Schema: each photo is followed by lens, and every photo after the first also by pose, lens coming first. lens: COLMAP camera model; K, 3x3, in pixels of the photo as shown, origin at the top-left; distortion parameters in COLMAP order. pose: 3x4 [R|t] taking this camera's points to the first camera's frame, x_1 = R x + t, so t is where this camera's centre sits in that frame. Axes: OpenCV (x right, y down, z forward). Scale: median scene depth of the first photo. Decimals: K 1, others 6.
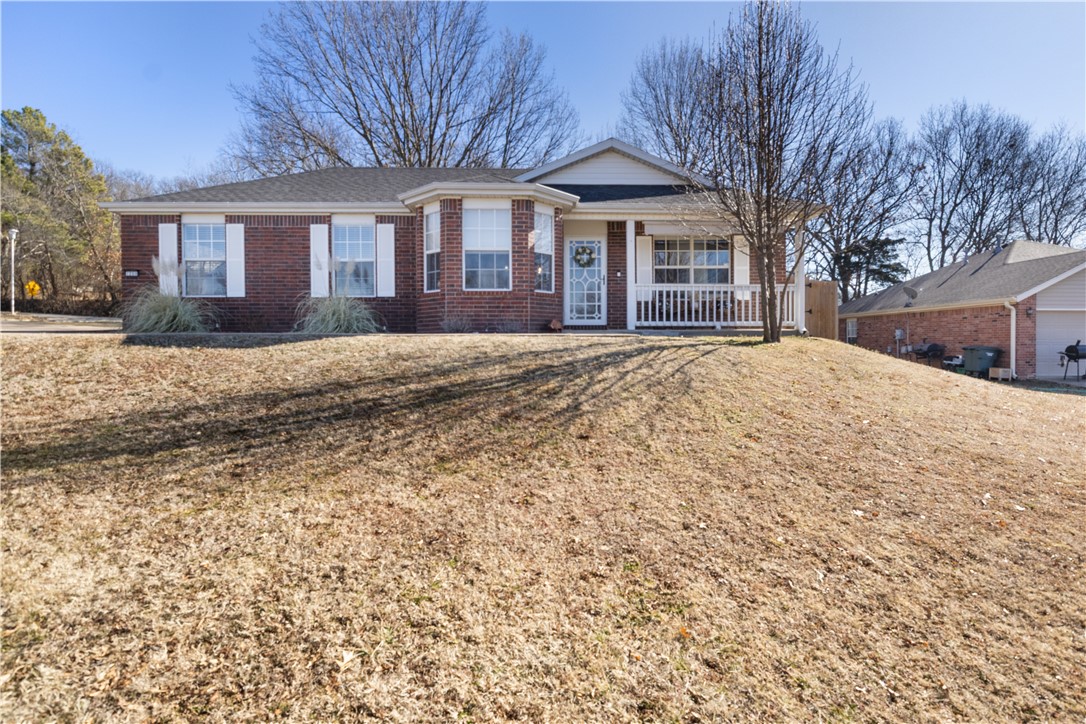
lens RADIAL K [[542.3, 0, 550.8], [0, 542.3, 349.8], [0, 0, 1]] dist [-0.005951, -0.002431]
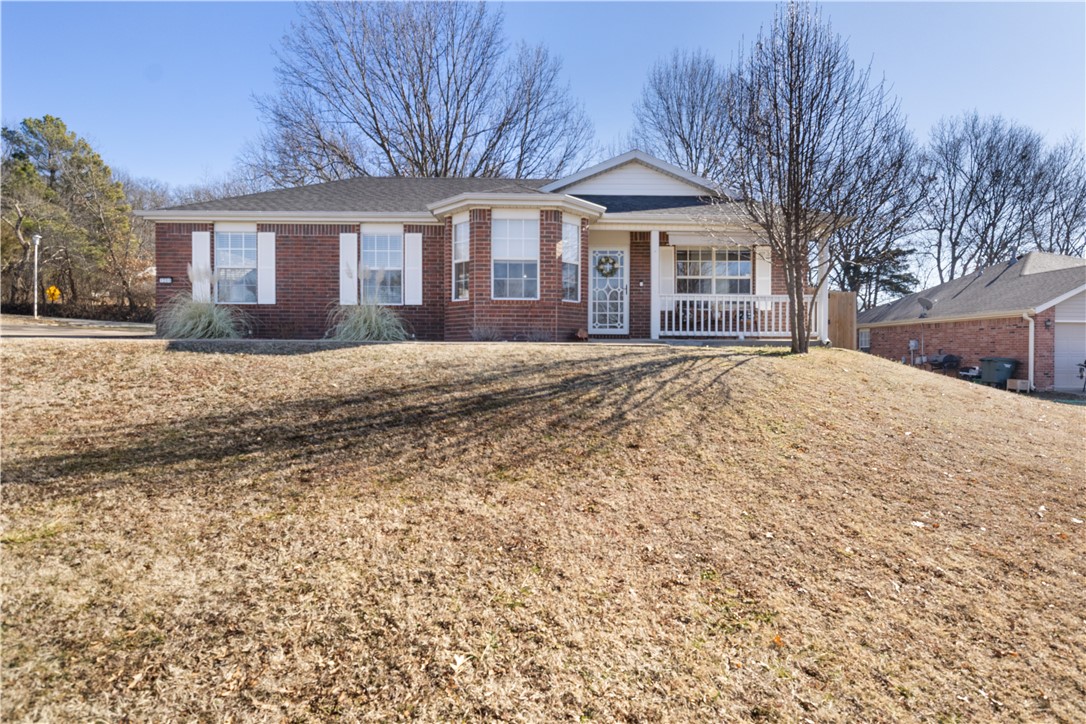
lens RADIAL K [[538.5, 0, 549.2], [0, 538.5, 354.0], [0, 0, 1]] dist [-0.008005, -0.001547]
pose [[0.999891, 0.007720, -0.012579, -0.053423], [-0.007794, 0.999953, -0.005842, -0.002659], [0.012533, 0.005940, 0.999904, -0.006008]]
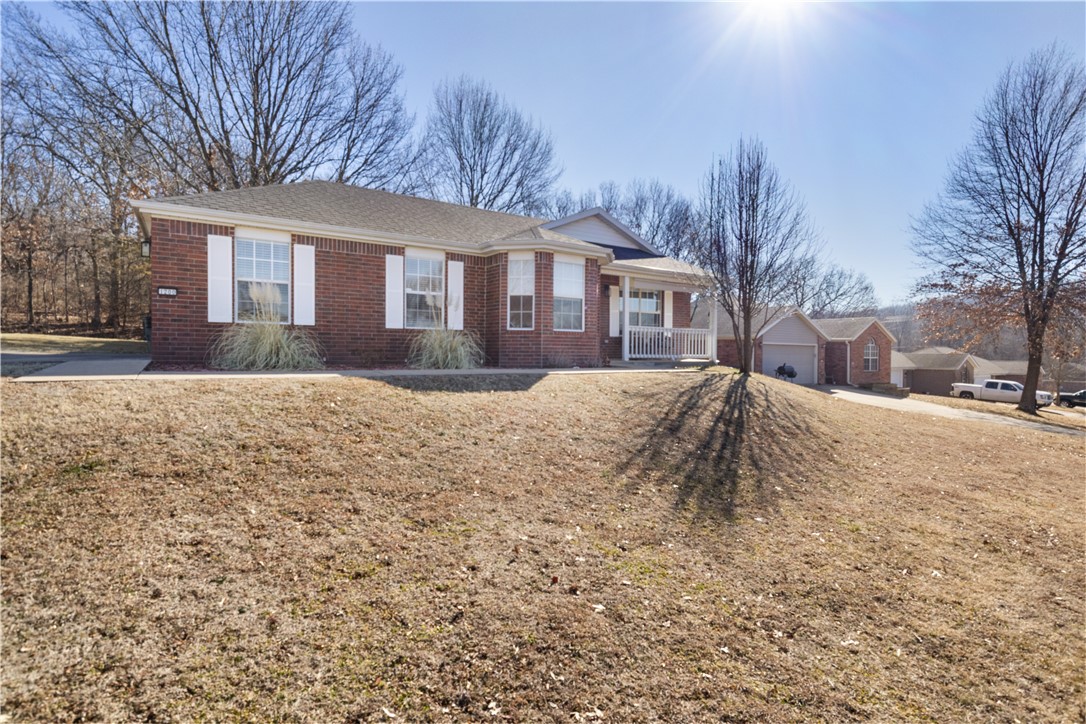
lens RADIAL K [[538.5, 0, 549.2], [0, 538.5, 354.0], [0, 0, 1]] dist [-0.008005, -0.001547]
pose [[0.841981, 0.007858, 0.539450, -1.057278], [-0.006723, 0.999969, -0.004072, -0.069838], [-0.539465, -0.000198, 0.842008, 0.017211]]
